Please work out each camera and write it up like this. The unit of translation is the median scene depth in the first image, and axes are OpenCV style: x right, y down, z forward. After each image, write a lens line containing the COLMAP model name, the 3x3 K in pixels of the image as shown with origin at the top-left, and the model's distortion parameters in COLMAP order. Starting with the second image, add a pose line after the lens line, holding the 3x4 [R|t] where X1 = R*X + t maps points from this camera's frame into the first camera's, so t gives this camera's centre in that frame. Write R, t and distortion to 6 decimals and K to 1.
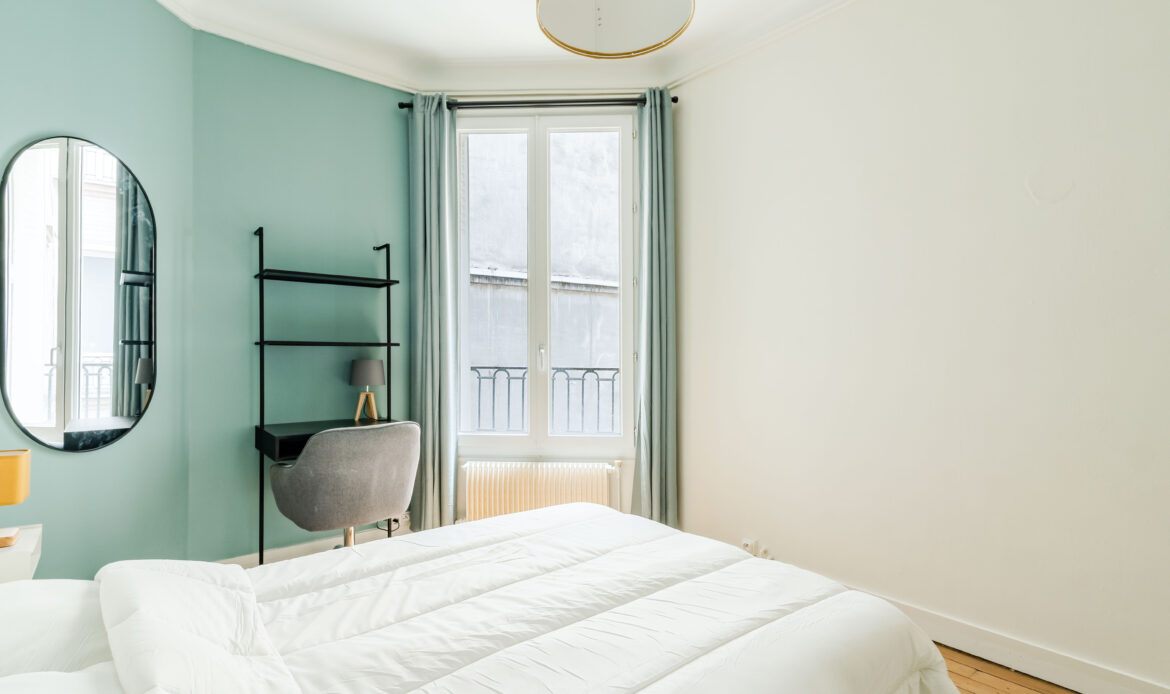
lens RADIAL K [[563.7, 0, 586.5], [0, 563.7, 346.5], [0, 0, 1]] dist [0.001618, -0.000612]
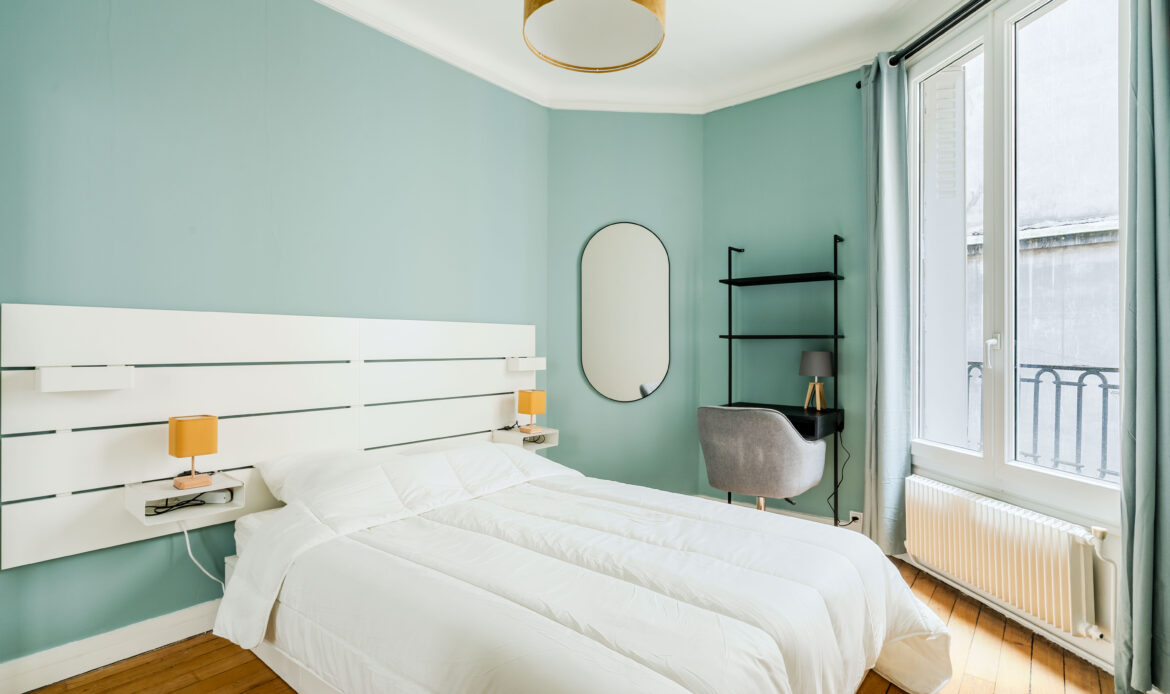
lens RADIAL K [[570.6, 0, 577.3], [0, 570.6, 336.9], [0, 0, 1]] dist [-0.005954, 0.001332]
pose [[0.182932, -0.019012, -0.982942, 0.561782], [0.010042, 0.999797, -0.017469, 0.010751], [0.983074, -0.006675, 0.183085, 0.376404]]
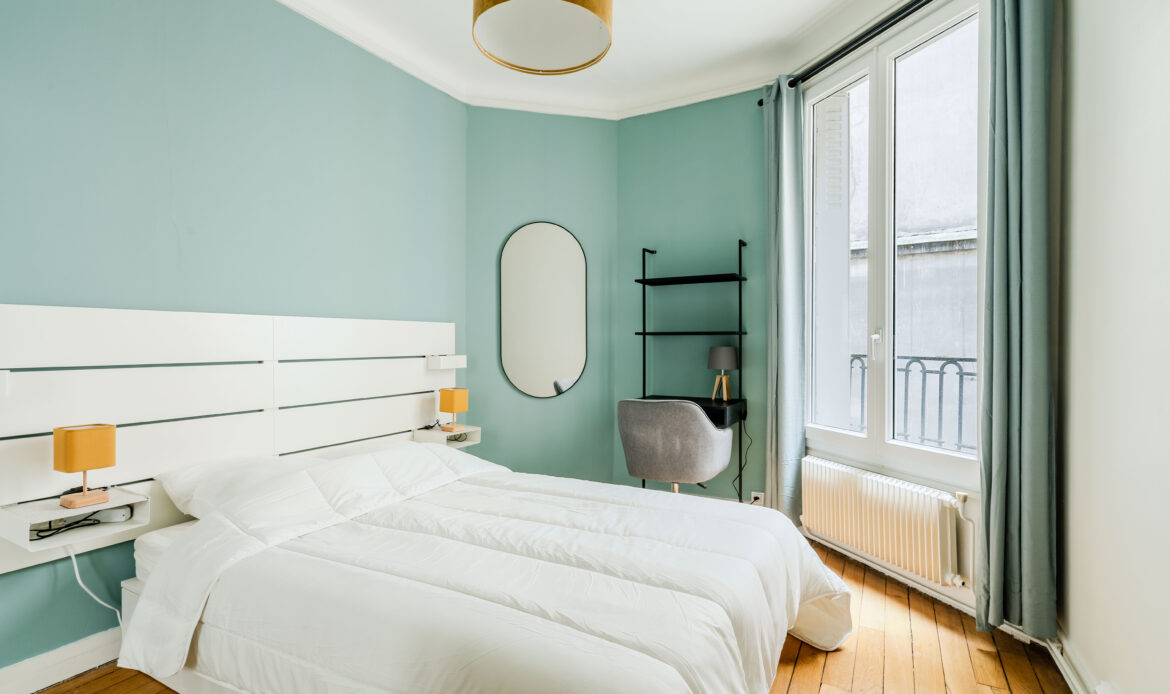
lens RADIAL K [[563.7, 0, 578.1], [0, 563.7, 340.0], [0, 0, 1]] dist [0.001618, -0.000612]
pose [[0.361026, -0.011840, -0.932480, 0.556677], [0.018484, 0.999814, -0.005538, 0.010954], [0.932372, -0.015236, 0.361178, 0.324737]]
